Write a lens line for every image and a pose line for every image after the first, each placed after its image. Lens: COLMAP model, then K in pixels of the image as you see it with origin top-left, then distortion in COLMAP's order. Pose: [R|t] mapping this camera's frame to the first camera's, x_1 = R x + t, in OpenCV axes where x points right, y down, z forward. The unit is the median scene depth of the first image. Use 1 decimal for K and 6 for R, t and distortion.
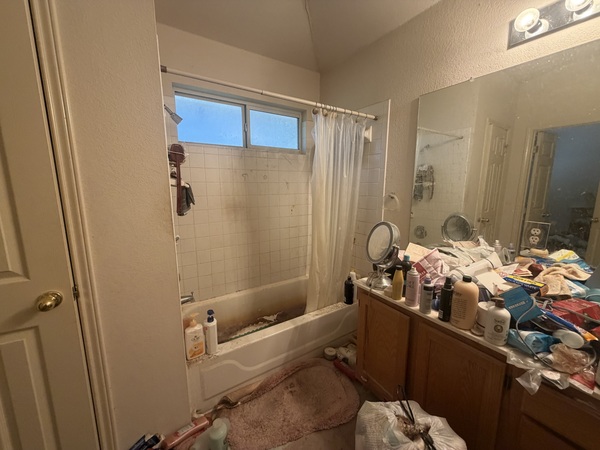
lens RADIAL K [[239.0, 0, 300.2], [0, 239.0, 224.7], [0, 0, 1]] dist [-0.002238, 0.000232]
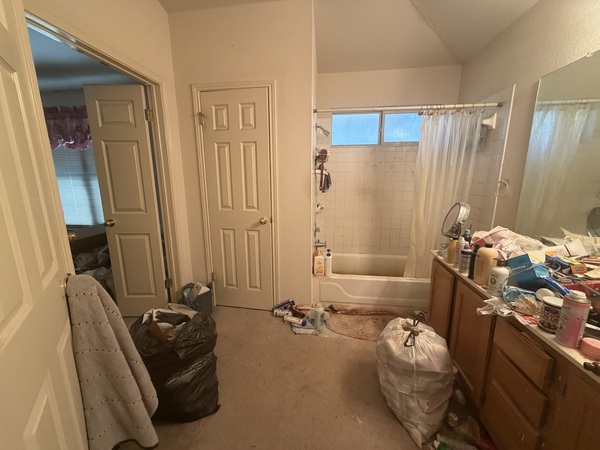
lens RADIAL K [[239.0, 0, 300.5], [0, 239.0, 223.7], [0, 0, 1]] dist [-0.002238, 0.000232]
pose [[0.758309, 0.121377, -0.640496, 0.423966], [-0.102483, 0.992493, 0.066748, 0.075994], [0.643789, 0.015025, 0.765056, -0.328609]]
